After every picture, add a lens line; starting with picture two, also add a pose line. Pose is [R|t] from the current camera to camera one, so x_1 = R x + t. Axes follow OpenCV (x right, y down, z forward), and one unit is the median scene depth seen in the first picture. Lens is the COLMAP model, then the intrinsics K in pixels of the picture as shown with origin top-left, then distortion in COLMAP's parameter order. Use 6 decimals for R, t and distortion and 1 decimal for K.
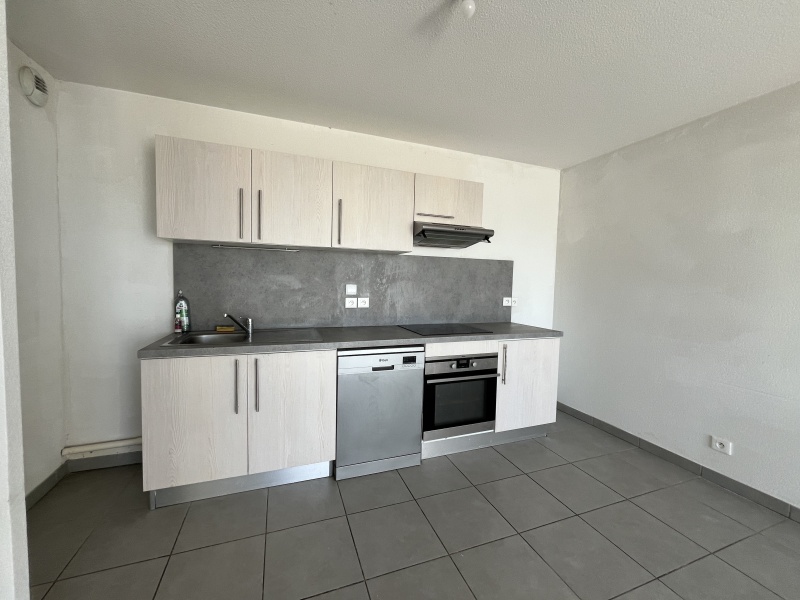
lens RADIAL K [[322.7, 0, 399.4], [0, 322.7, 299.1], [0, 0, 1]] dist [-0.000616, -0.000281]
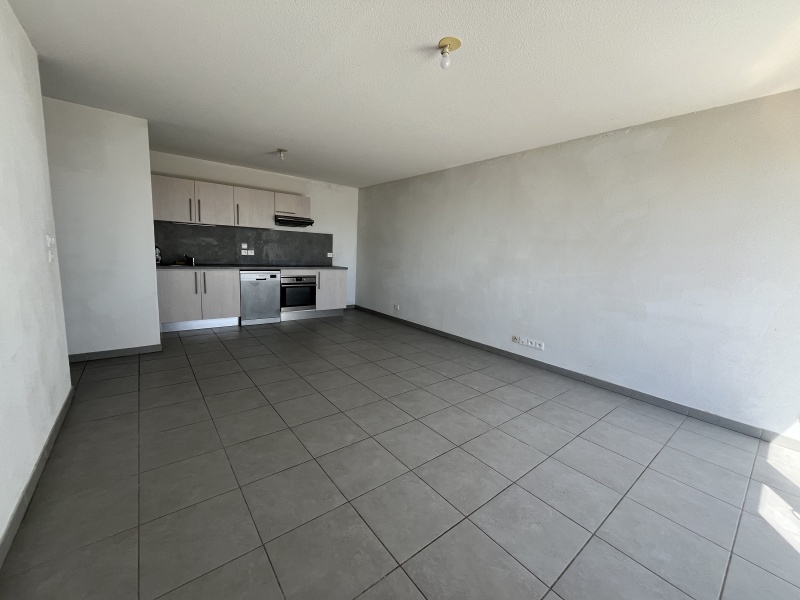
lens RADIAL K [[322.7, 0, 399.7], [0, 322.7, 298.5], [0, 0, 1]] dist [-0.000616, -0.000281]
pose [[0.950368, -0.023642, 0.310227, 0.153816], [-0.007809, 0.994982, 0.099750, 0.095500], [-0.311029, -0.097222, 0.945415, -1.354406]]
